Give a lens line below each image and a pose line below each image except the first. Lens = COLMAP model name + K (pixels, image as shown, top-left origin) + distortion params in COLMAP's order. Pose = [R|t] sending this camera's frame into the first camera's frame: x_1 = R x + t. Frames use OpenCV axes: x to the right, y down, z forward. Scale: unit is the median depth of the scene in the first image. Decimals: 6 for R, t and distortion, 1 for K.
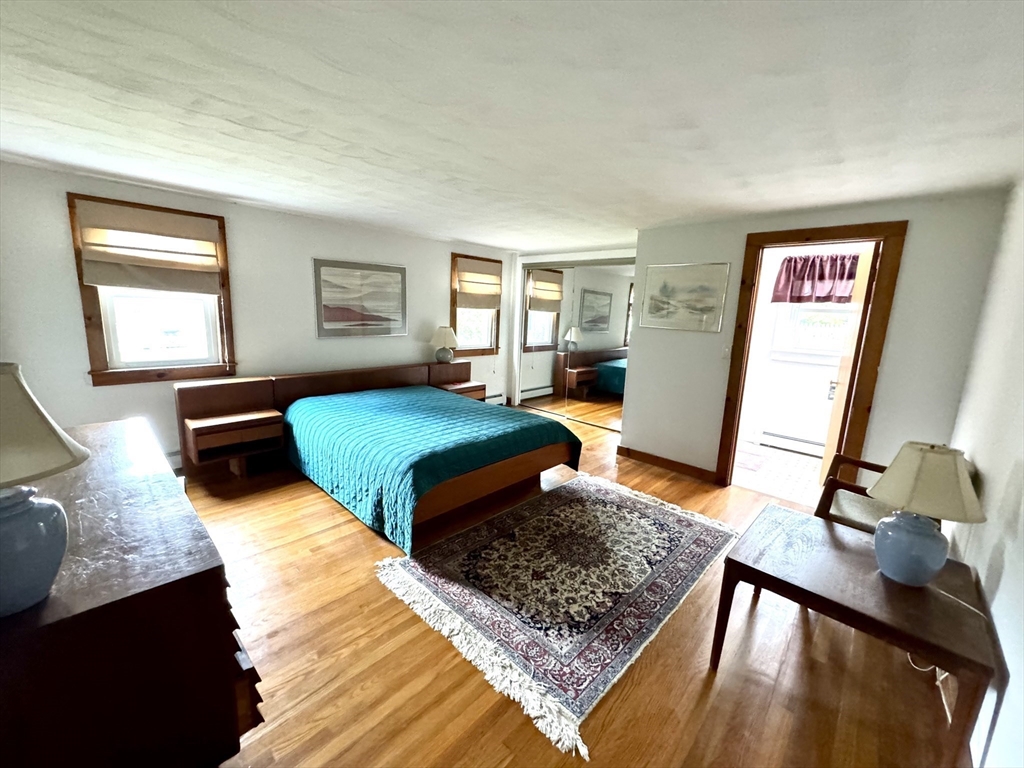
lens RADIAL K [[409.4, 0, 511.1], [0, 409.4, 380.9], [0, 0, 1]] dist [0.001739, 0.001210]
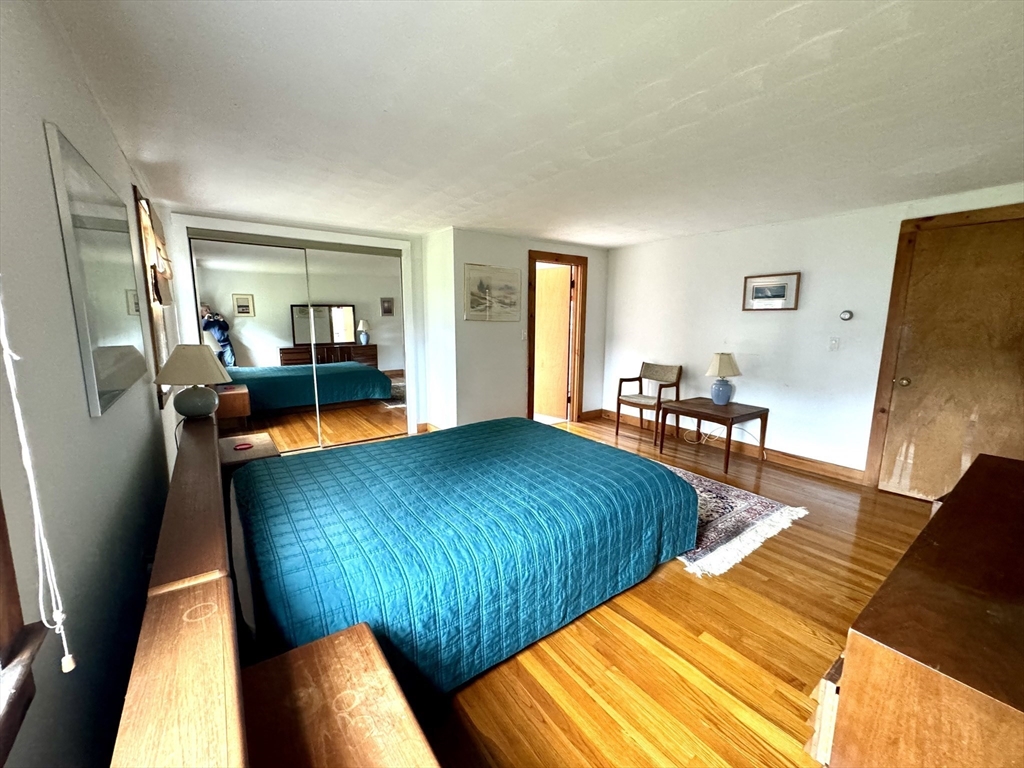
lens RADIAL K [[409.4, 0, 511.7], [0, 409.4, 384.5], [0, 0, 1]] dist [0.001739, 0.001210]
pose [[0.176677, -0.194933, 0.964773, -0.835216], [0.171710, 0.971266, 0.164800, -0.144501], [-0.969175, 0.136545, 0.205072, 0.793480]]
